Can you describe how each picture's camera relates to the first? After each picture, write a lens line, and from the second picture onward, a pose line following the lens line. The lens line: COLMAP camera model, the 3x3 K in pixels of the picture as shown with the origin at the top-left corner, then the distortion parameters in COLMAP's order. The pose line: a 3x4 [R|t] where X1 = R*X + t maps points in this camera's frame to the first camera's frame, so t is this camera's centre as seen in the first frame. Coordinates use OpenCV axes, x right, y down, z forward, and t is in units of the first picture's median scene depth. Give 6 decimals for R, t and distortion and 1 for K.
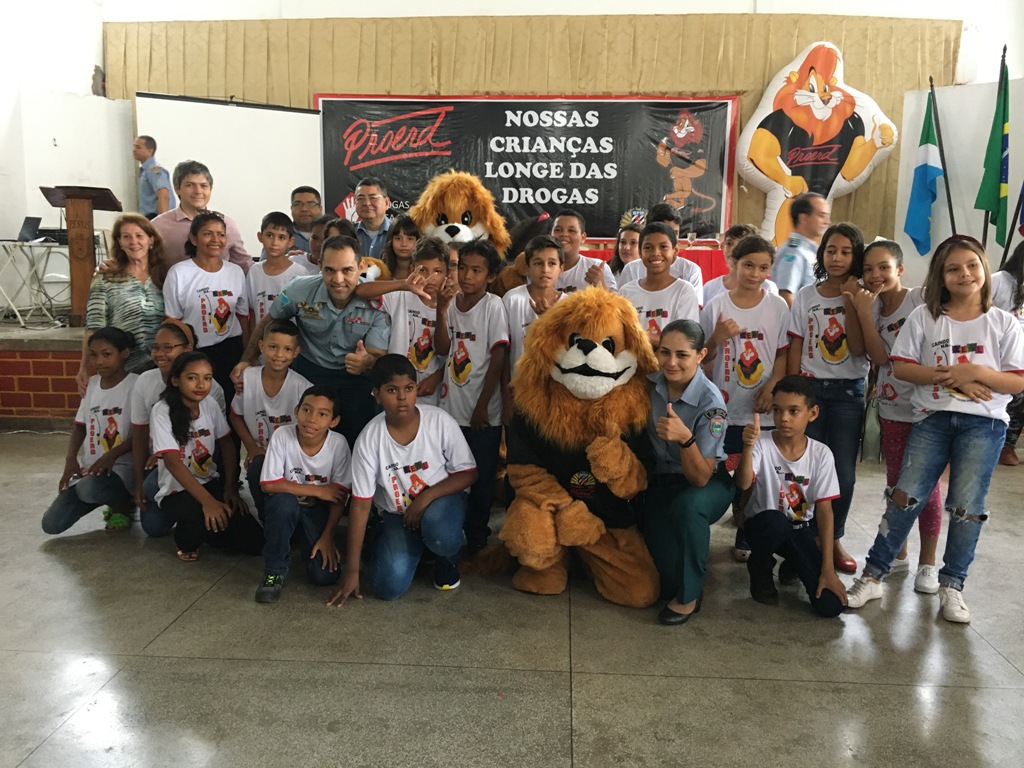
lens RADIAL K [[879.0, 0, 508.5], [0, 879.0, 380.8], [0, 0, 1]] dist [0.099383, -0.132127]
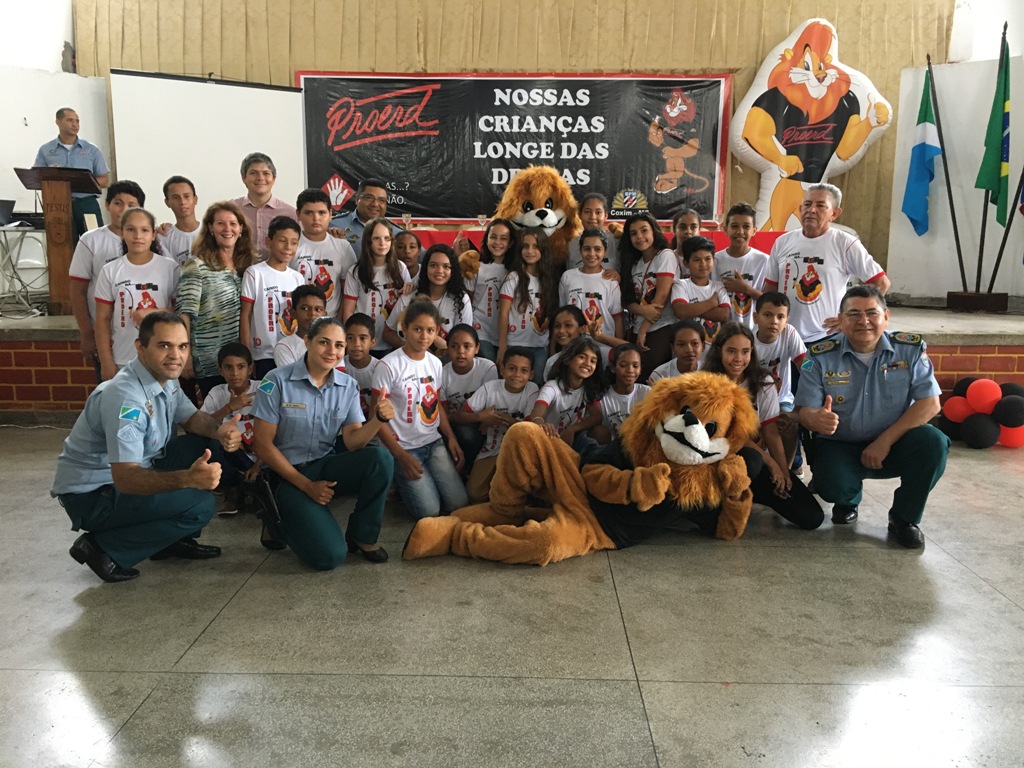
lens RADIAL K [[879.0, 0, 508.0], [0, 879.0, 382.4], [0, 0, 1]] dist [0.099383, -0.132127]
pose [[0.999299, -0.011243, 0.035715, -0.026890], [0.010520, 0.999737, 0.020372, -0.002279], [-0.035934, -0.019982, 0.999154, 0.019562]]
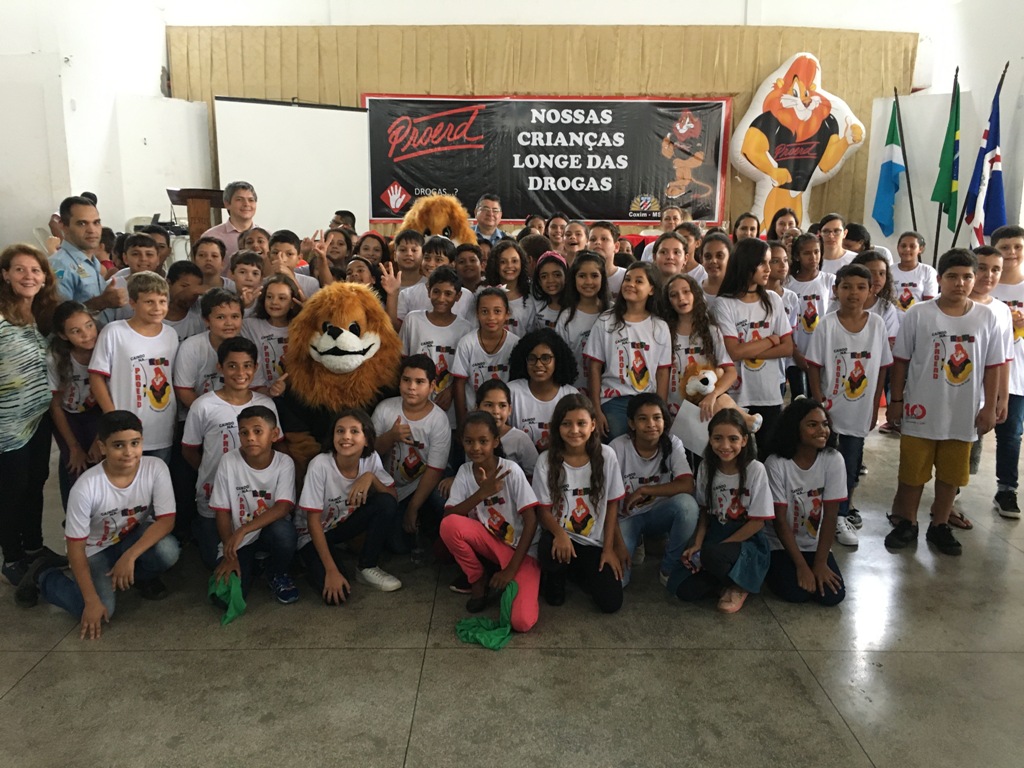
lens RADIAL K [[879.0, 0, 509.4], [0, 879.0, 381.7], [0, 0, 1]] dist [0.099383, -0.132127]
pose [[0.997626, -0.017846, 0.066518, -0.114588], [0.014465, 0.998596, 0.050962, -0.012093], [-0.067334, -0.049879, 0.996483, -0.157157]]
